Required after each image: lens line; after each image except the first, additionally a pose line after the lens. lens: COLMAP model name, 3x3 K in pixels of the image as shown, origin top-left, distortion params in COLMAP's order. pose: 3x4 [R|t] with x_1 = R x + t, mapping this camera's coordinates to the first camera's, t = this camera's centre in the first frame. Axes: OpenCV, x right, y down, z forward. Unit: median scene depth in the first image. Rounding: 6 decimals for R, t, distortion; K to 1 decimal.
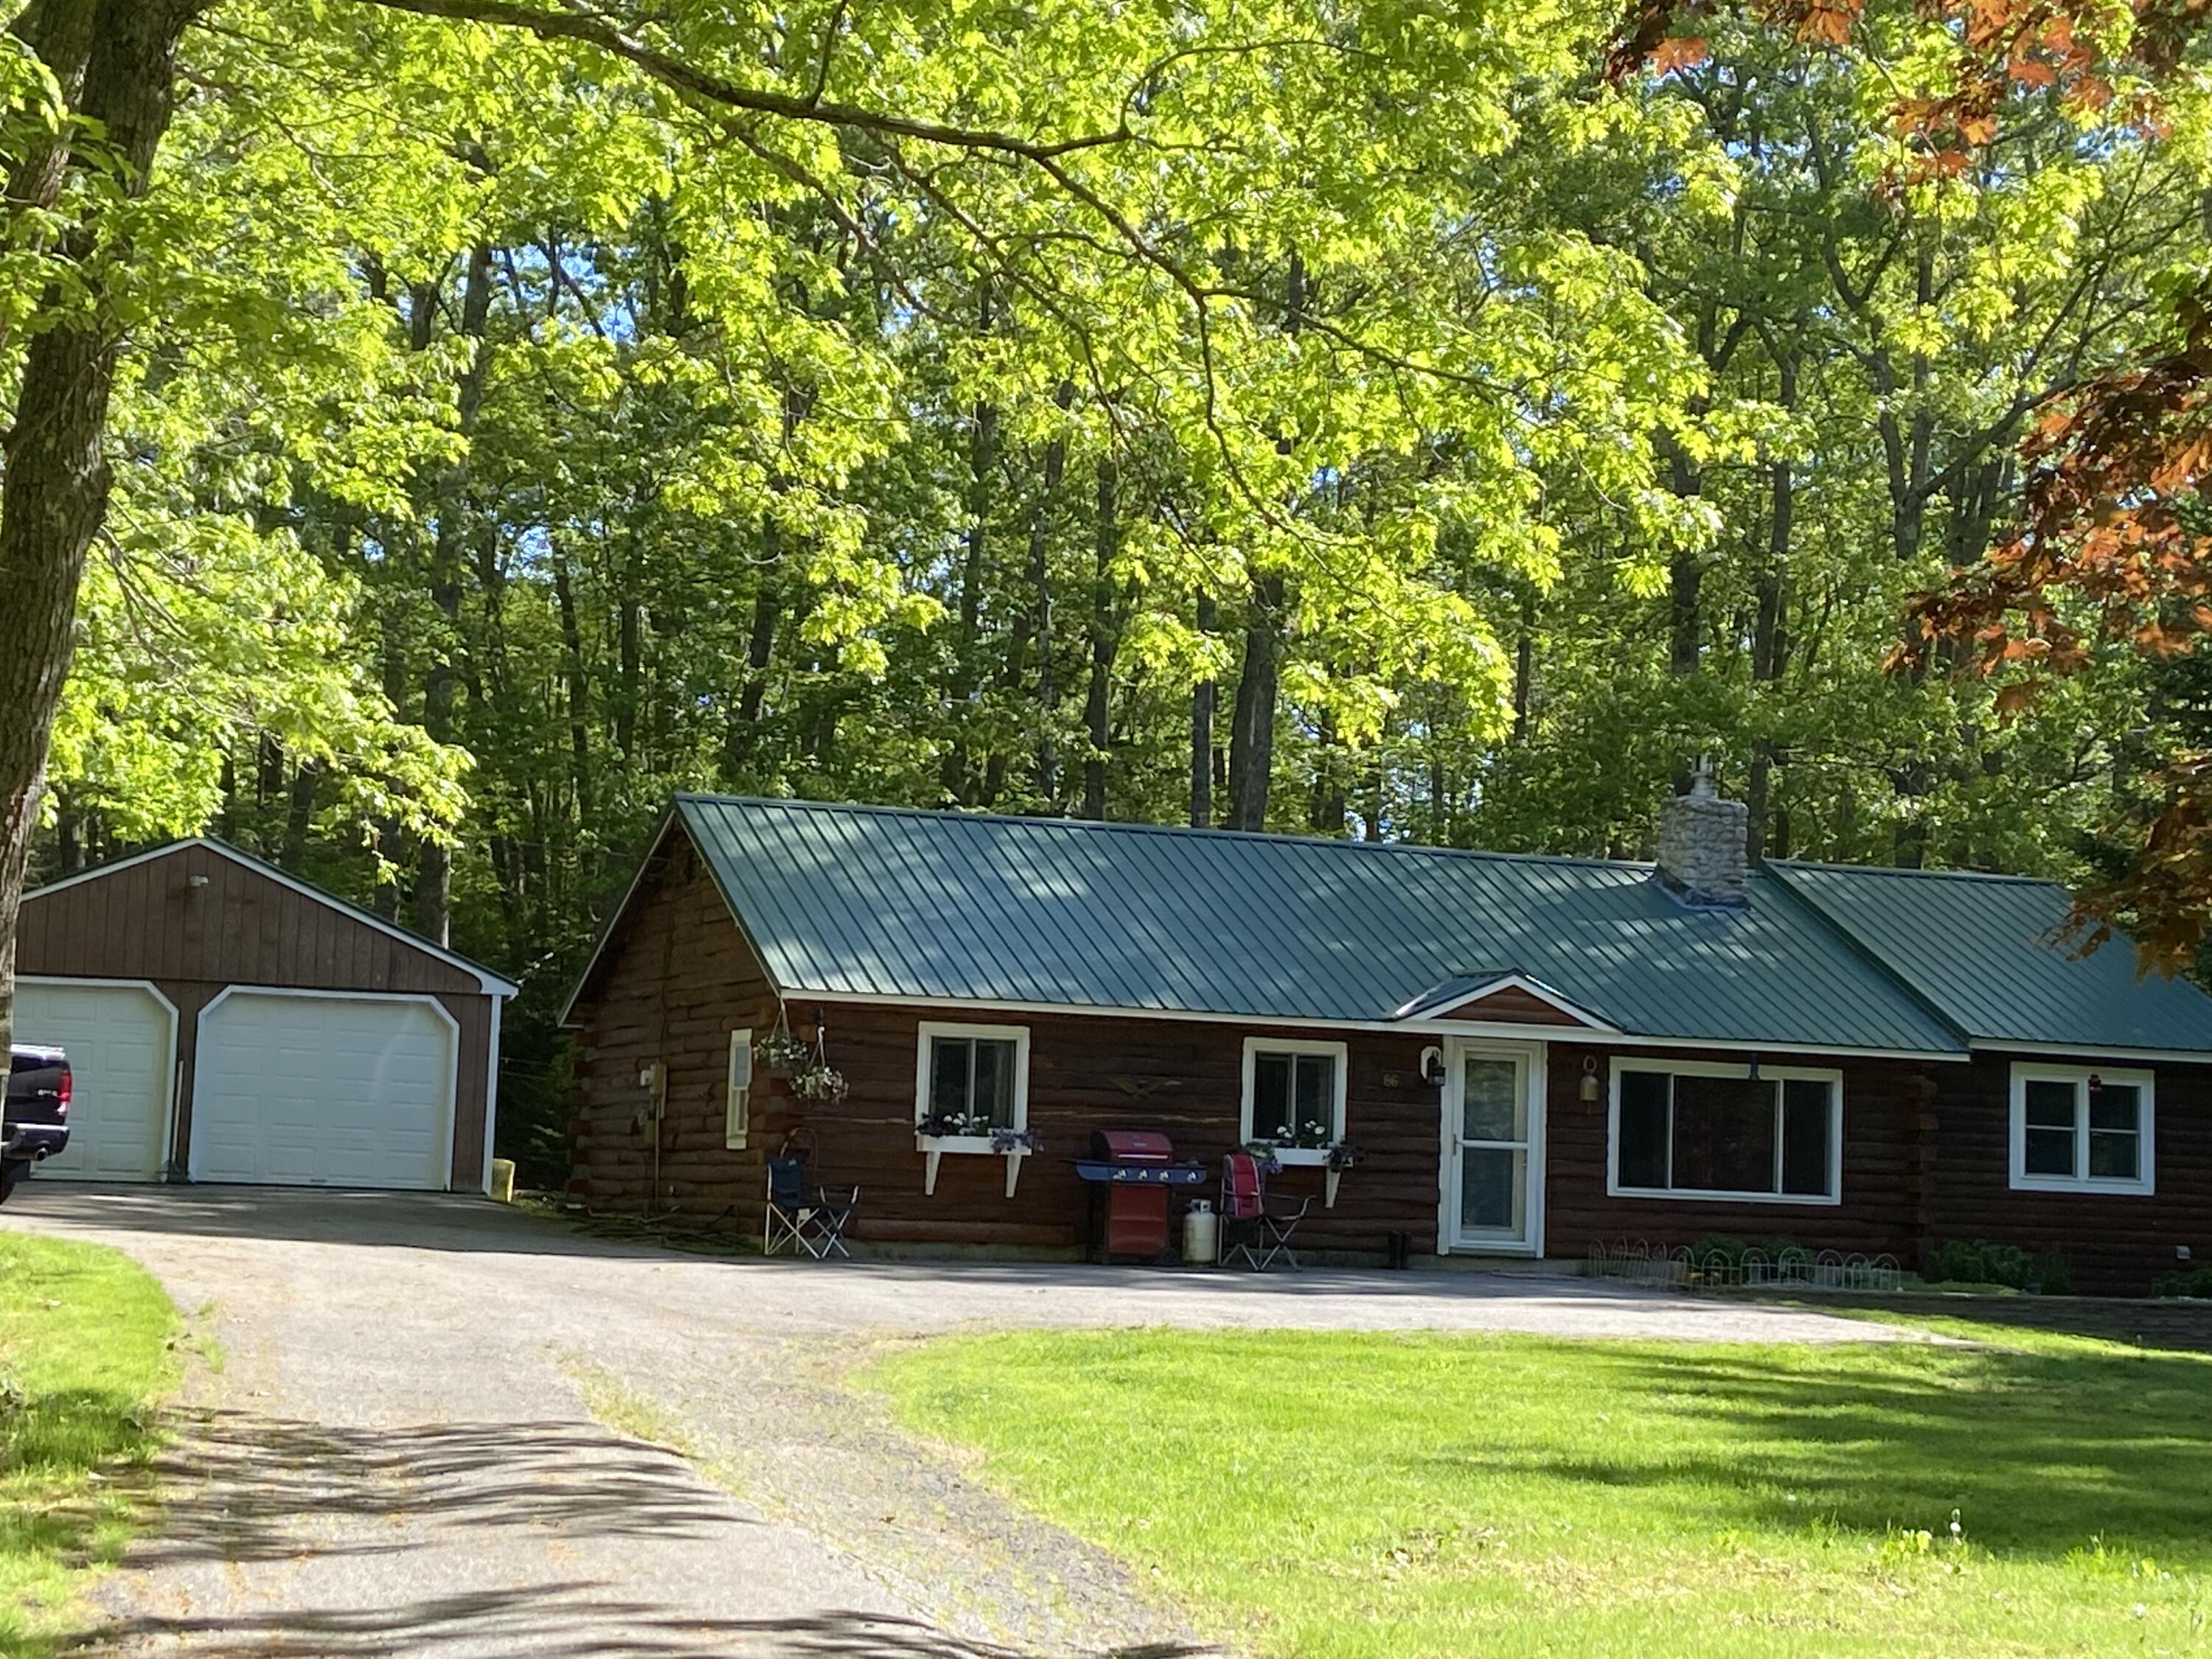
lens RADIAL K [[4054.2, 0, 1116.1], [0, 4054.2, 754.1], [0, 0, 1]] dist [0.101060, 0.000000]
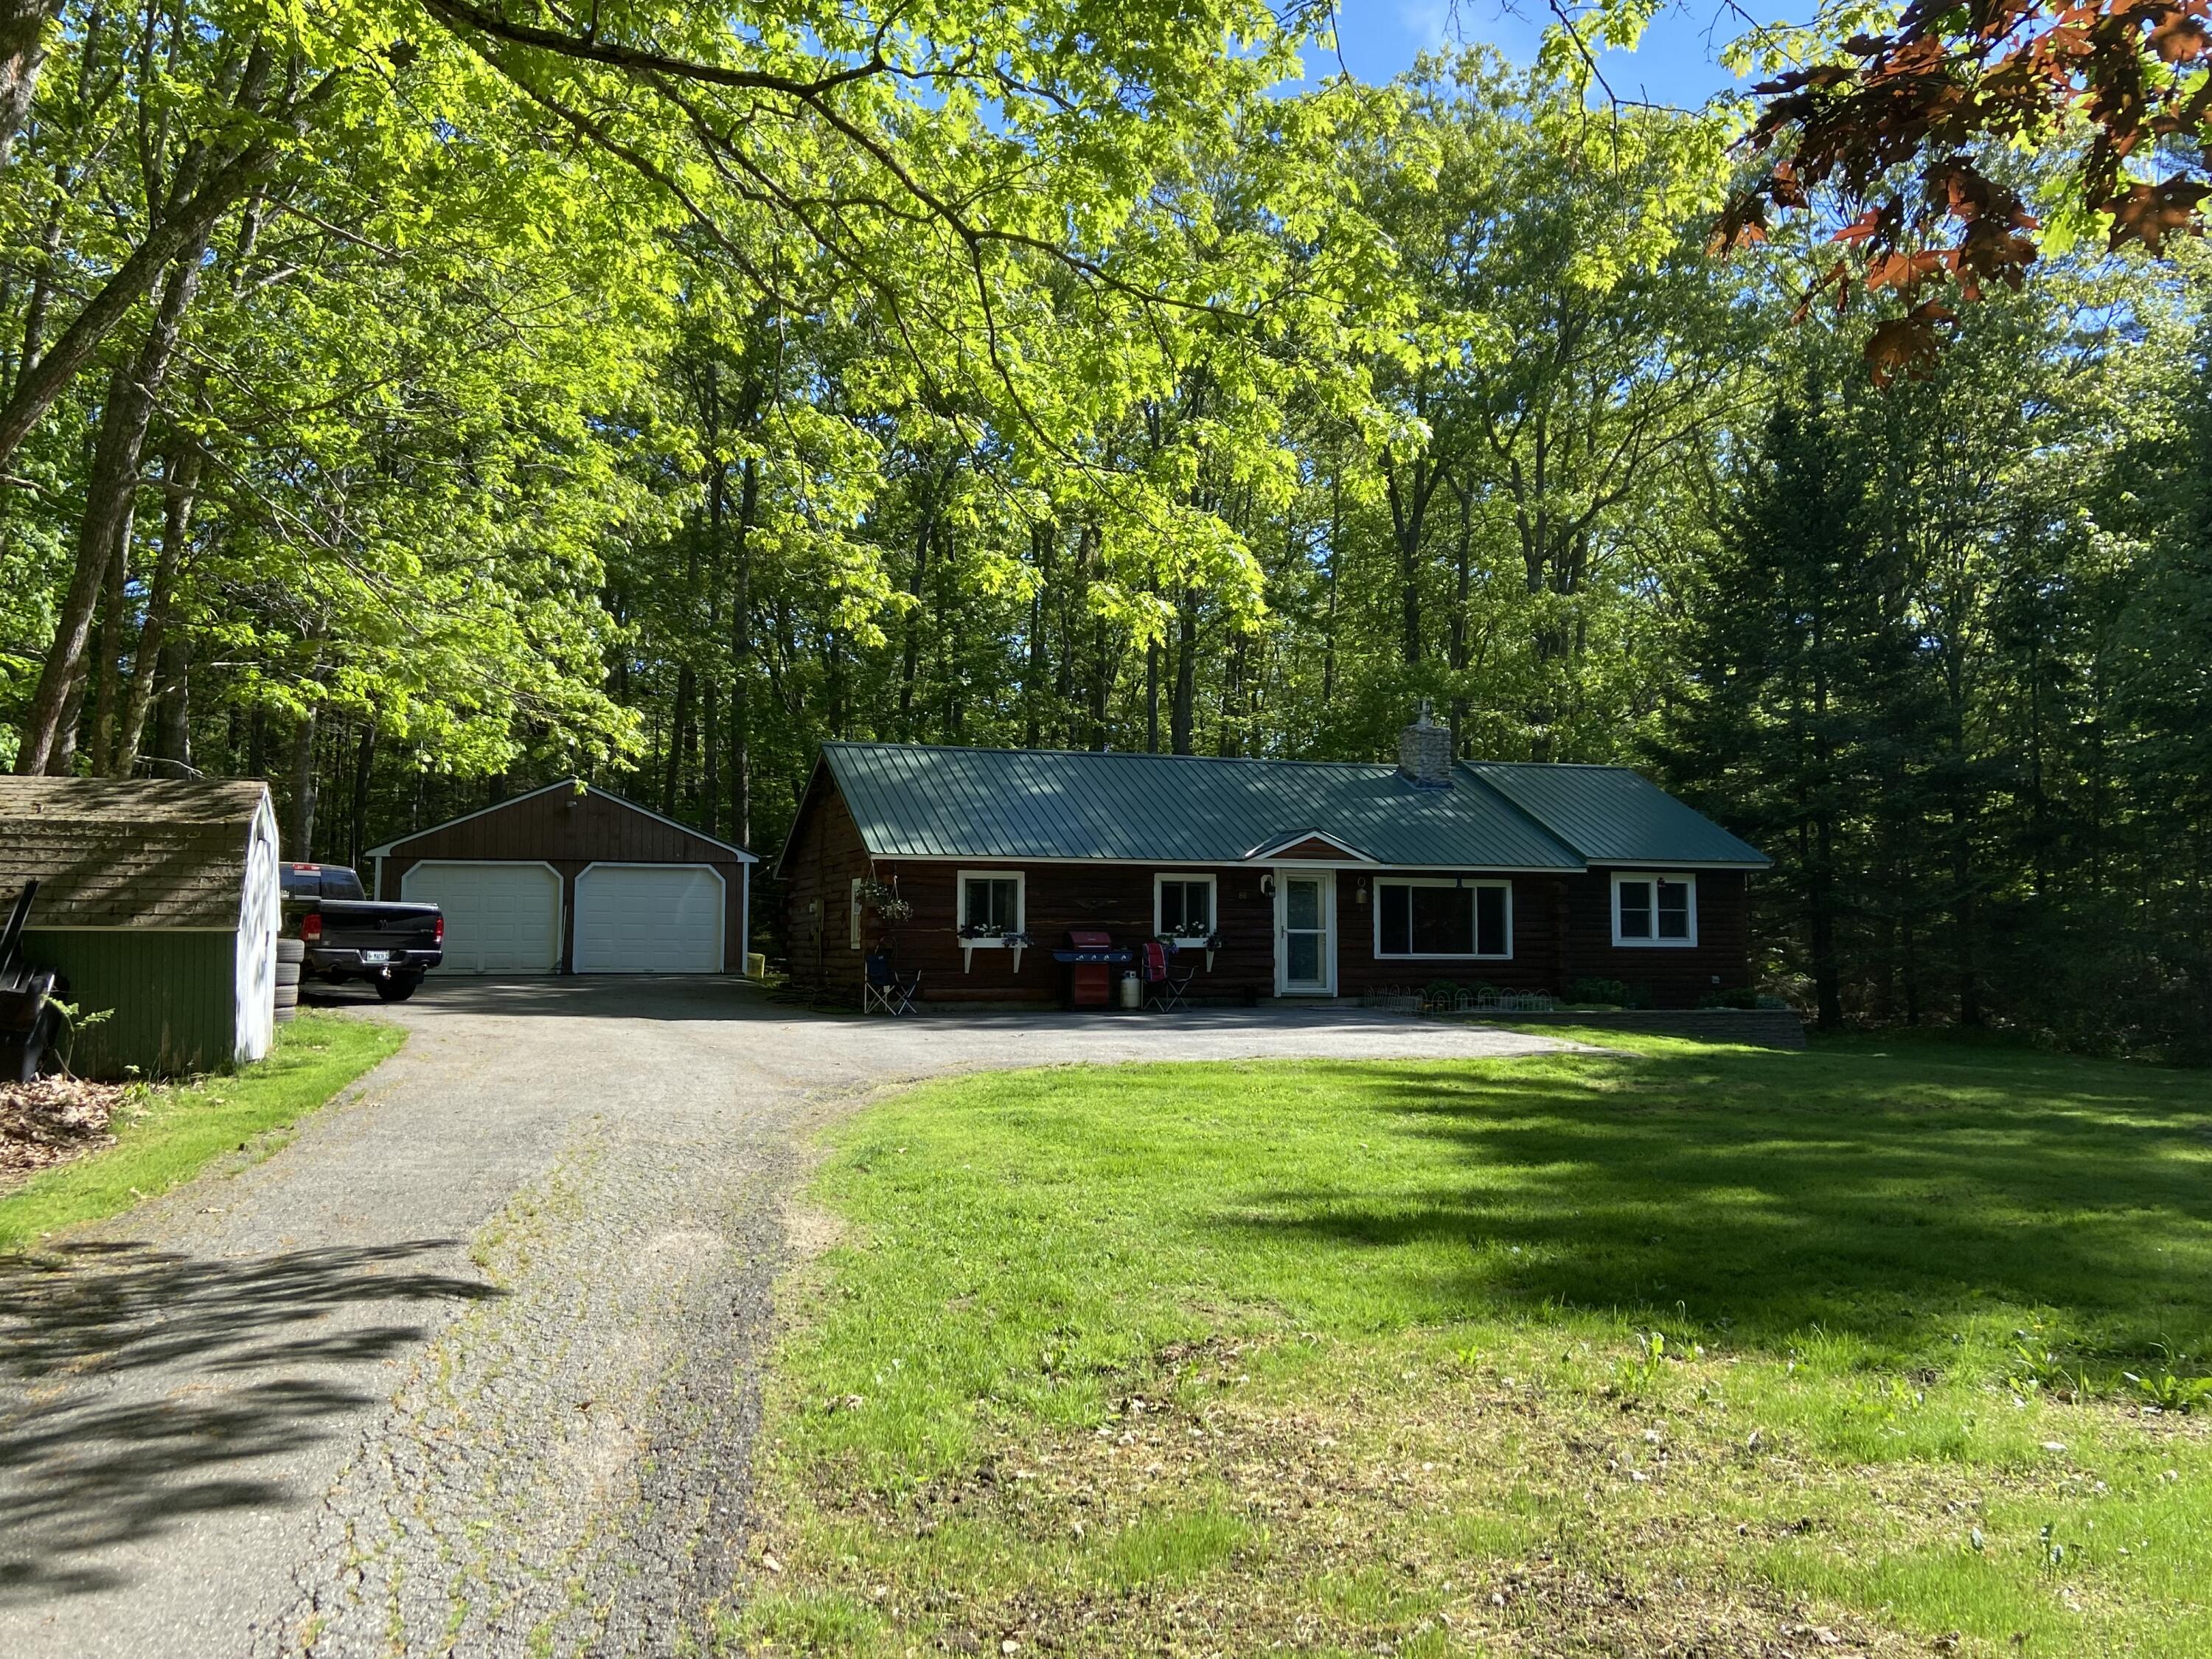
lens RADIAL K [[1849.2, 0, 1091.4], [0, 1849.2, 805.2], [0, 0, 1]] dist [0.092273, -0.010350]
pose [[0.998775, -0.034651, -0.035319, 0.043086], [0.035823, 0.998809, 0.033116, 0.019605], [0.034129, -0.034340, 0.998827, 0.298729]]
